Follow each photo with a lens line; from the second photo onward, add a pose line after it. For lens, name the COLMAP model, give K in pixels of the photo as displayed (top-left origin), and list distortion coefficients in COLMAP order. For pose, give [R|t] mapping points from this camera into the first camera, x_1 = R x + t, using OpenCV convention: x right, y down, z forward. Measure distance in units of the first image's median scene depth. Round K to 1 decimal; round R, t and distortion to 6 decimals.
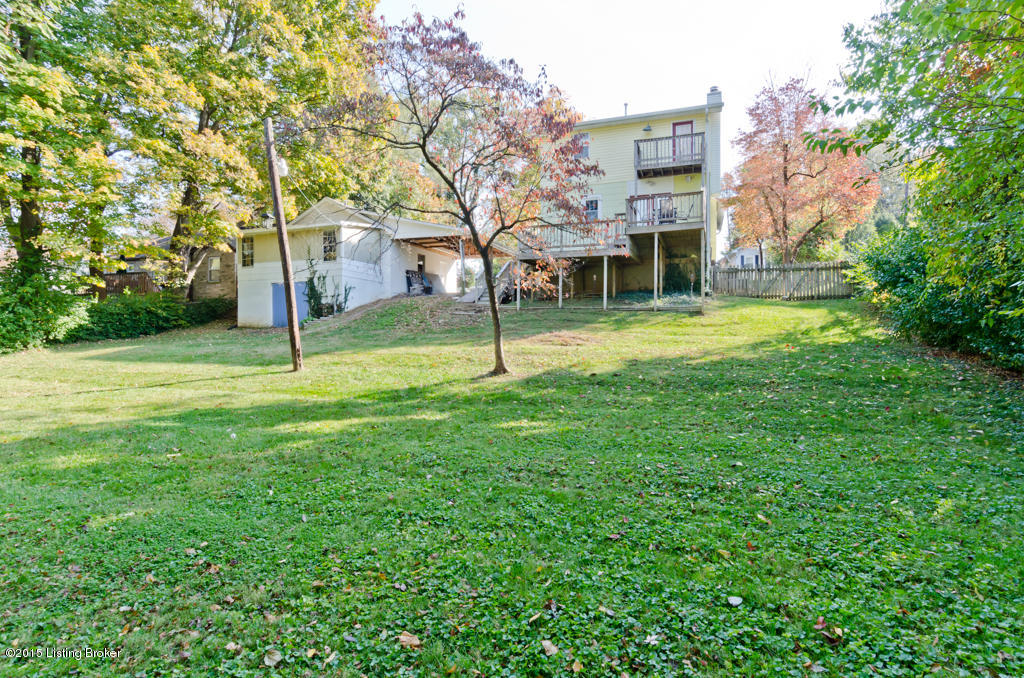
lens RADIAL K [[531.8, 0, 512.0], [0, 531.8, 339.0], [0, 0, 1]] dist [0.003468, -0.000350]
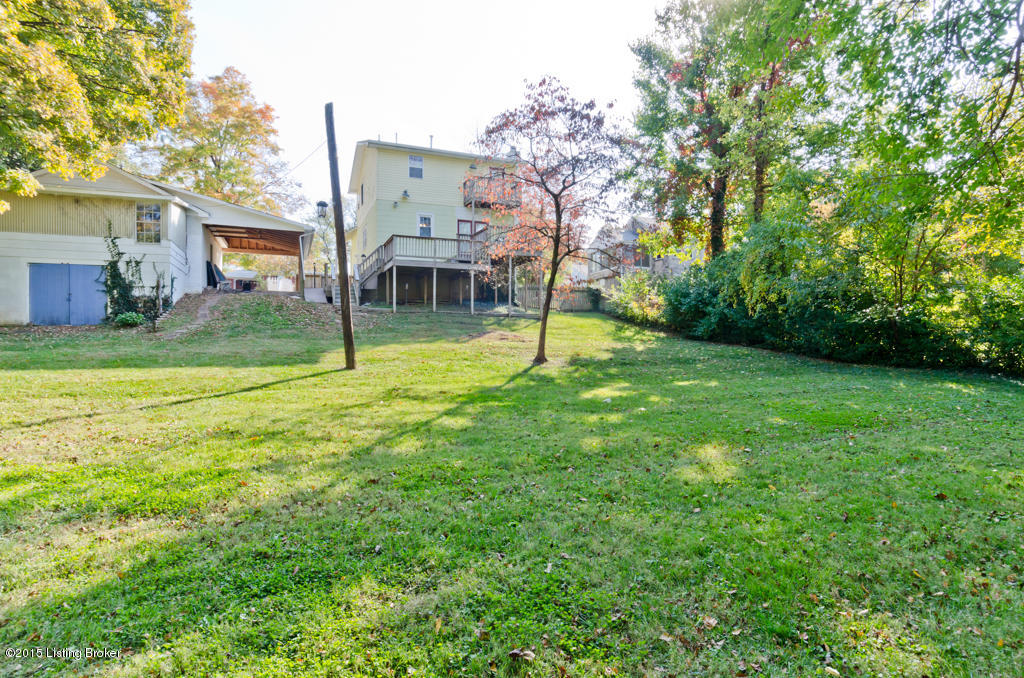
lens RADIAL K [[531.8, 0, 512.0], [0, 531.8, 339.0], [0, 0, 1]] dist [0.003468, -0.000350]
pose [[0.742154, 0.002177, 0.670226, -0.467725], [0.006725, 0.999920, -0.010695, 0.009340], [-0.670196, 0.012444, 0.742080, 0.045287]]
